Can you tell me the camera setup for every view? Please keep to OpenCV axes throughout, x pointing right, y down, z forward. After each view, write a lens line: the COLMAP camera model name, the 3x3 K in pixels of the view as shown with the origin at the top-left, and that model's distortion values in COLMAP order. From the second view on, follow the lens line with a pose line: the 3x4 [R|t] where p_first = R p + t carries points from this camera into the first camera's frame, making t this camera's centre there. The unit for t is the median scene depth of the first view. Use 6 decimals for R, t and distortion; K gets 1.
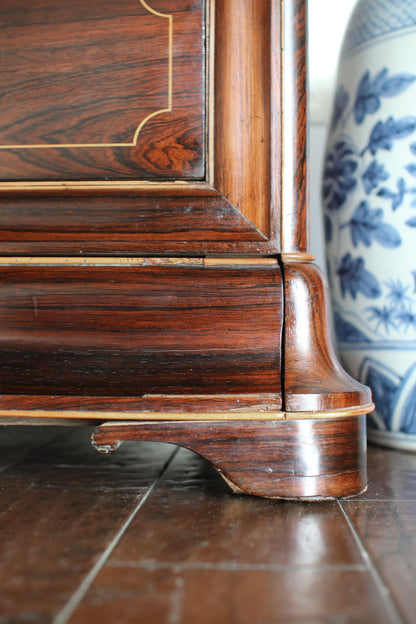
lens RADIAL K [[885.5, 0, 208.0], [0, 885.5, 312.0], [0, 0, 1]] dist [-0.185961, 0.282630]
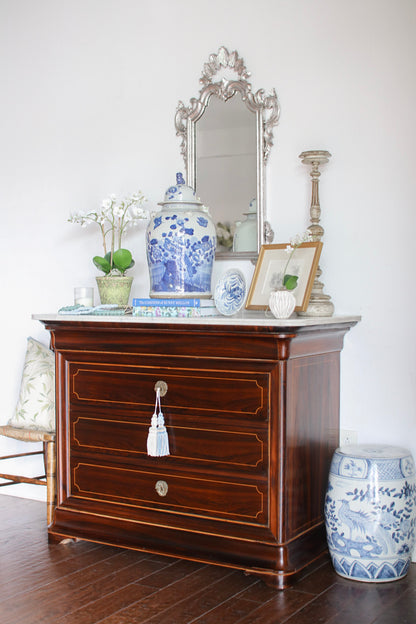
lens RADIAL K [[872.4, 0, 208.0], [0, 872.4, 312.0], [0, 0, 1]] dist [-0.176605, 0.212138]
pose [[0.884414, 0.006420, -0.466659, 2.071798], [0.016587, 0.998841, 0.045177, -1.660185], [0.466408, -0.047695, 0.883283, -3.658616]]
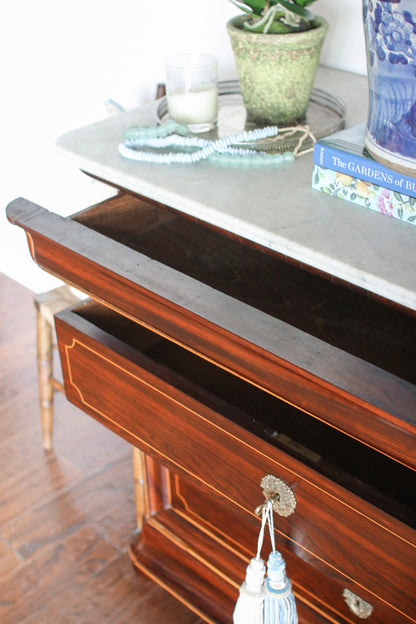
lens RADIAL K [[901.4, 0, 208.0], [0, 901.4, 312.0], [0, 0, 1]] dist [-0.162741, 0.164306]
pose [[0.741968, 0.332298, -0.582289, 0.071645], [0.048940, 0.839362, 0.541365, -2.267896], [0.668646, -0.430173, 0.606517, -0.357827]]
